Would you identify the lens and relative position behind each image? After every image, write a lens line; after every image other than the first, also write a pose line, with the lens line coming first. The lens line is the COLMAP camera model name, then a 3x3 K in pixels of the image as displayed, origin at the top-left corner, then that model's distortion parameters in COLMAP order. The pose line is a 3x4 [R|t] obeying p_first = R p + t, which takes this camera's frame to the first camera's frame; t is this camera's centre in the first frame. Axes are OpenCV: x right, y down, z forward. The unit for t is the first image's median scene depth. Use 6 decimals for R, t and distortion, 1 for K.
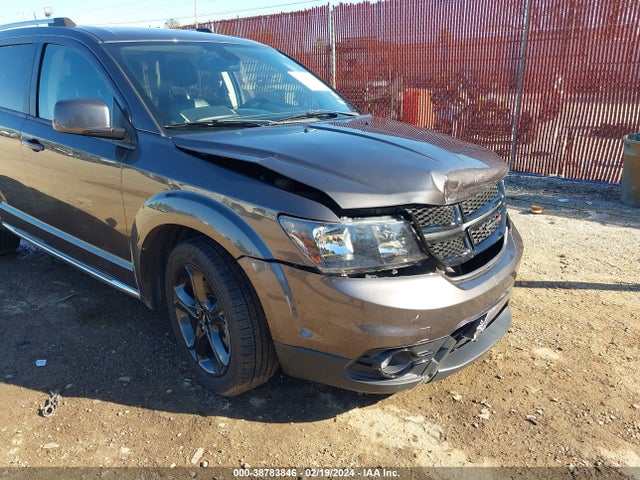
lens RADIAL K [[482.1, 0, 320.0], [0, 482.1, 240.0], [0, 0, 1]] dist [0.023310, 0.002632]
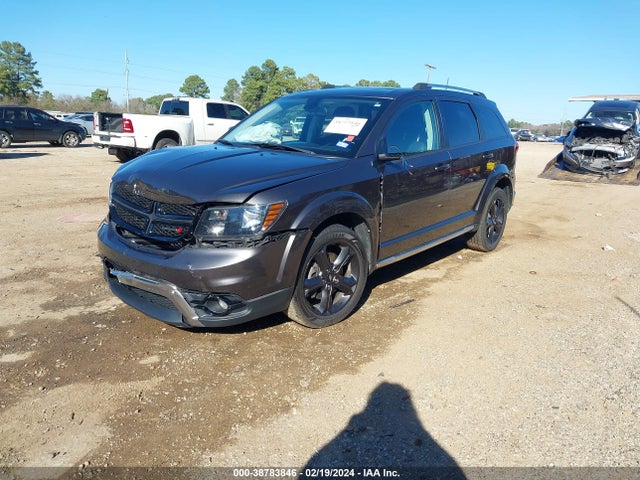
lens RADIAL K [[482.1, 0, 320.0], [0, 482.1, 240.0], [0, 0, 1]] dist [0.023310, 0.002632]
pose [[0.044077, 0.247643, -0.967848, 1.133655], [-0.355299, 0.909337, 0.216491, -0.297309], [0.933713, 0.334333, 0.128068, 0.858353]]
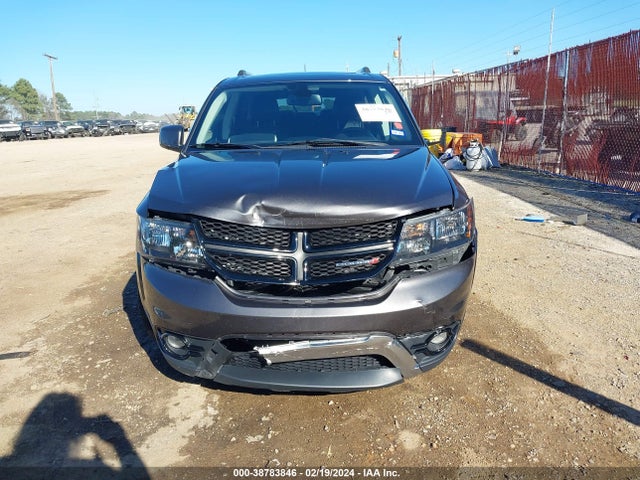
lens RADIAL K [[488.4, 0, 320.0], [0, 488.4, 240.0], [0, 0, 1]] dist [0.003205, -0.005148]
pose [[0.665413, 0.176072, -0.725413, 0.689578], [-0.220791, 0.974726, 0.034056, -0.066174], [0.713076, 0.137503, 0.687471, 0.218968]]
